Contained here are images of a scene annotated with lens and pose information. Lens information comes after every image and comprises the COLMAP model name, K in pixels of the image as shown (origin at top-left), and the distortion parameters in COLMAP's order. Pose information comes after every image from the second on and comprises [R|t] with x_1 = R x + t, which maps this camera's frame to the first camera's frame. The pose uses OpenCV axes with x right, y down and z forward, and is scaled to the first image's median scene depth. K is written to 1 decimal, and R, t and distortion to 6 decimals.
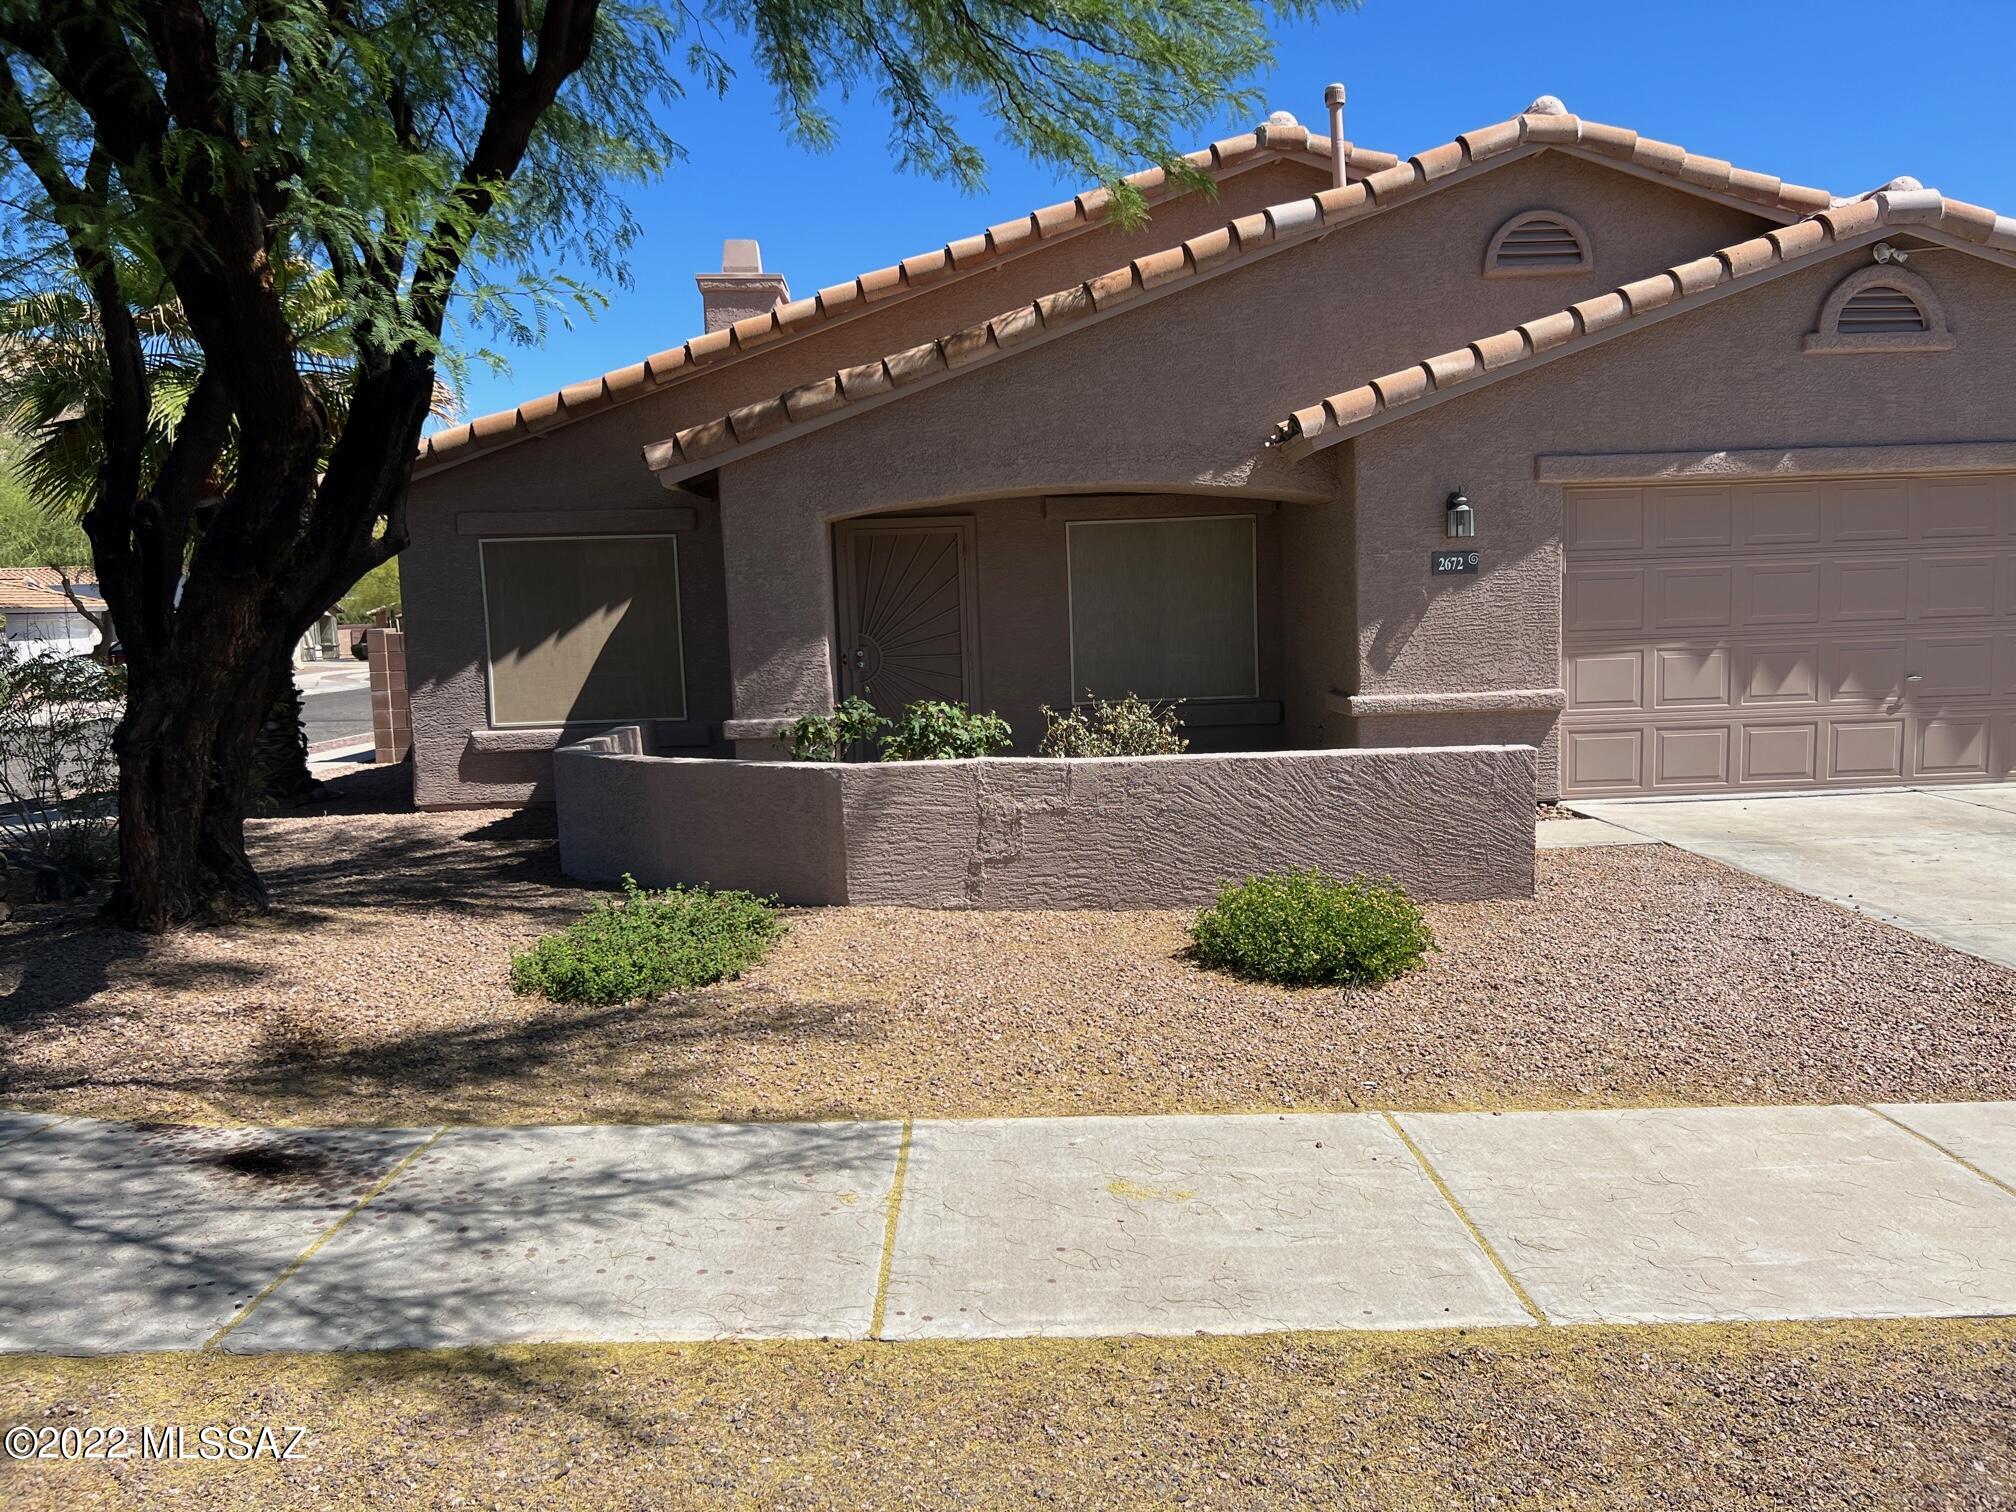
lens RADIAL K [[1501.2, 0, 1009.5], [0, 1501.2, 745.8], [0, 0, 1]] dist [0.038776, -0.045046]
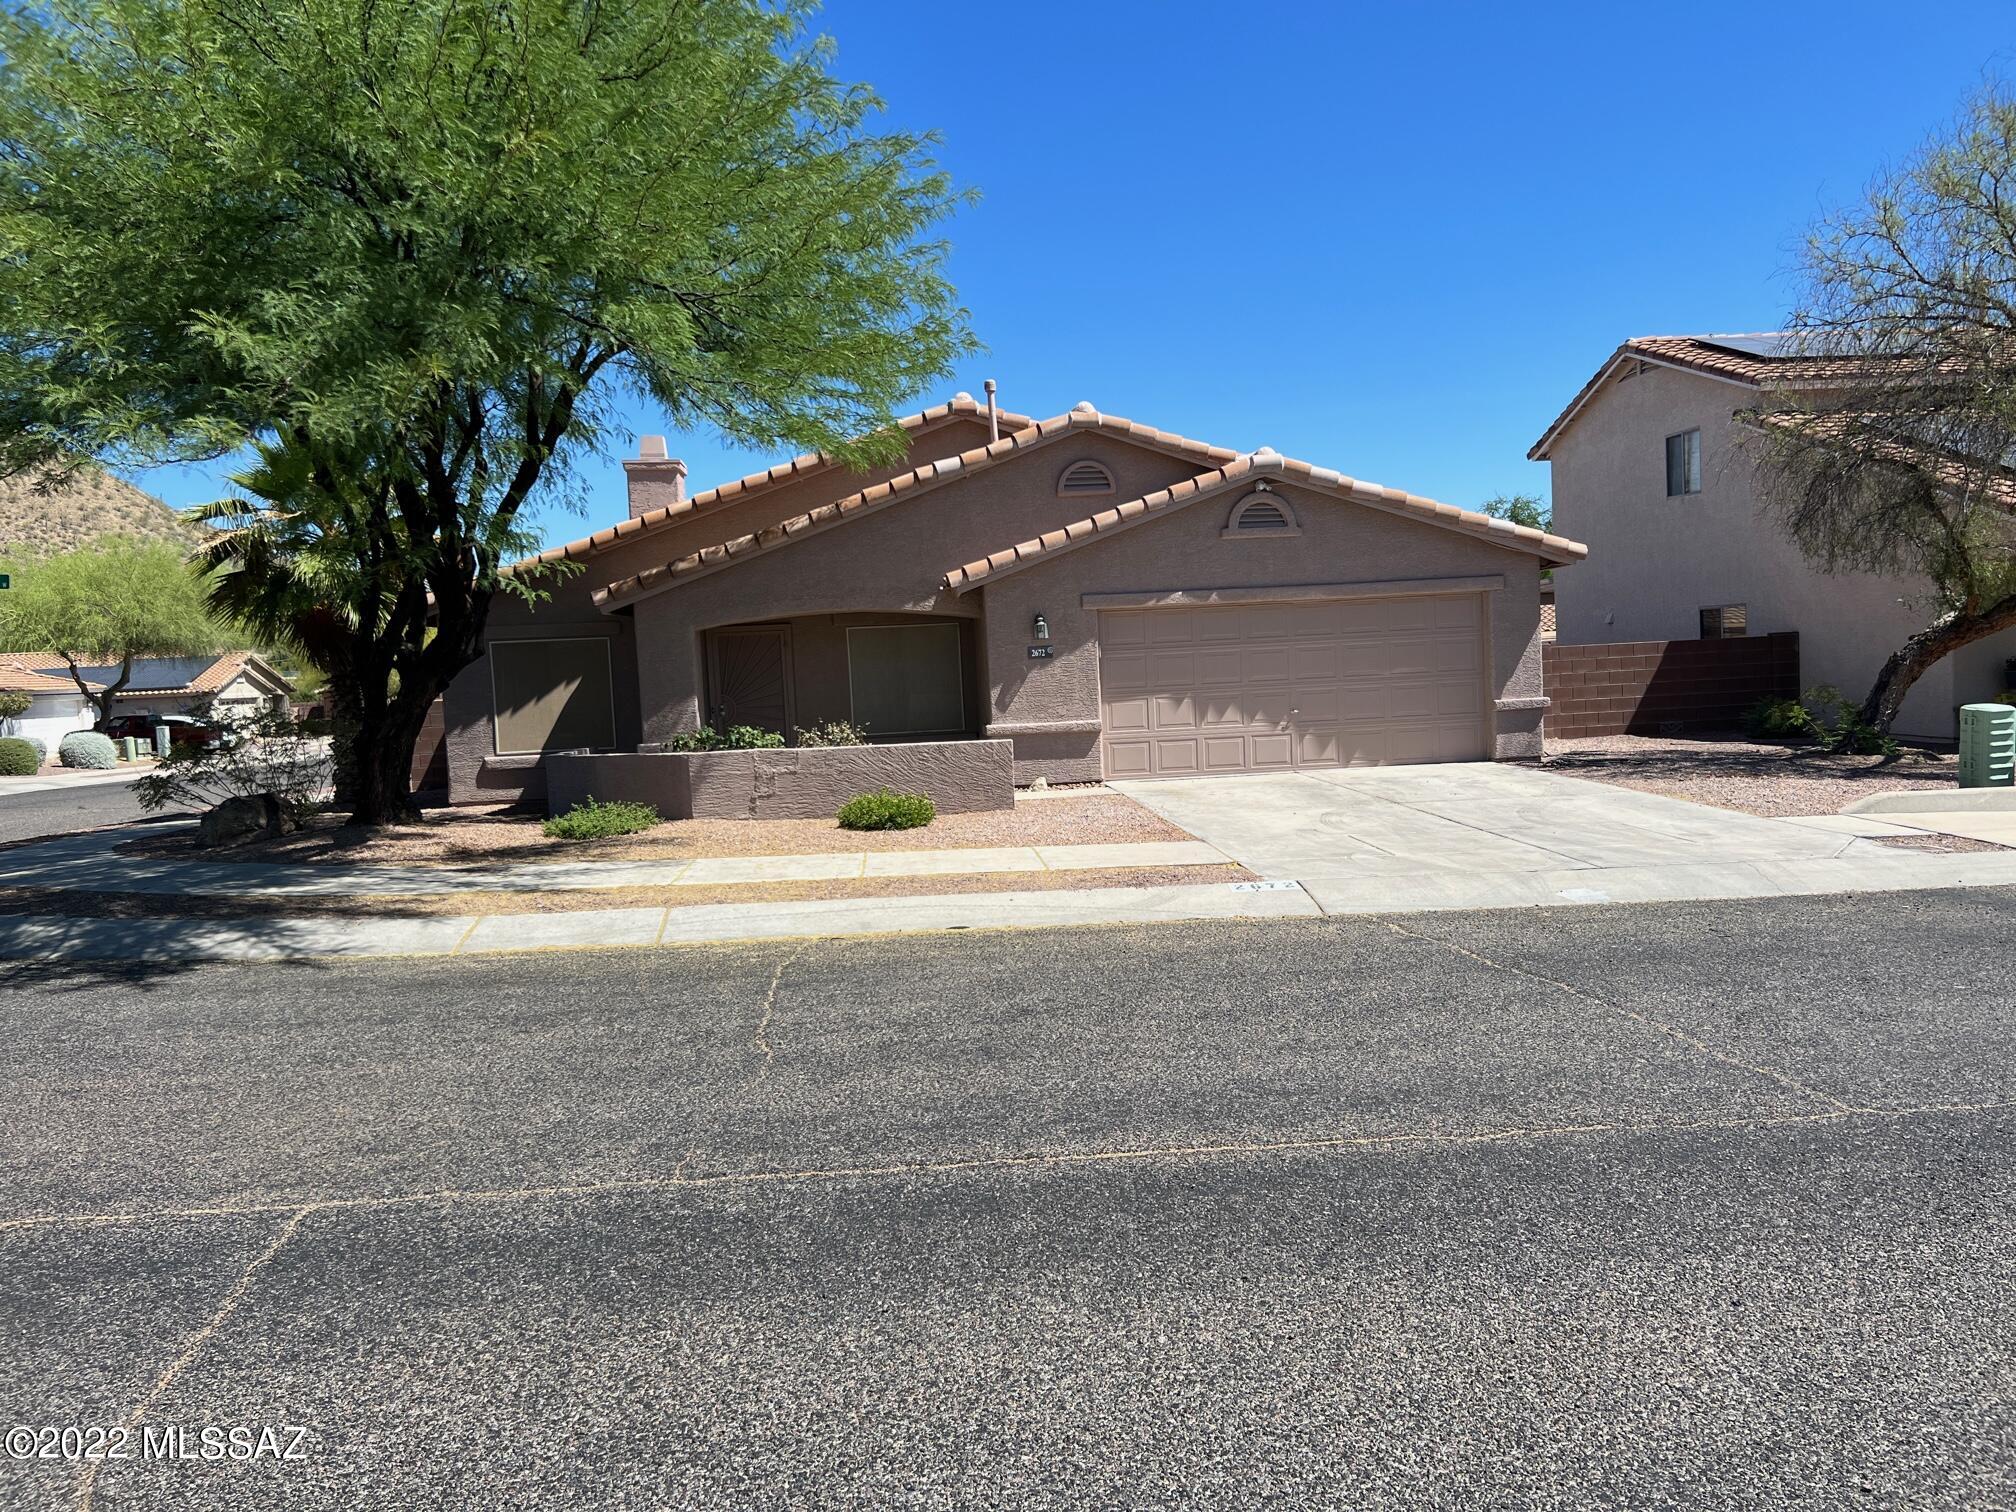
lens RADIAL K [[1522.8, 0, 1034.8], [0, 1522.8, 761.1], [0, 0, 1]] dist [0.097392, -0.052273]
pose [[0.998551, -0.015228, 0.051611, 0.190402], [0.017245, 0.999095, -0.038874, 0.084133], [-0.050973, 0.039708, 0.997910, -0.855512]]
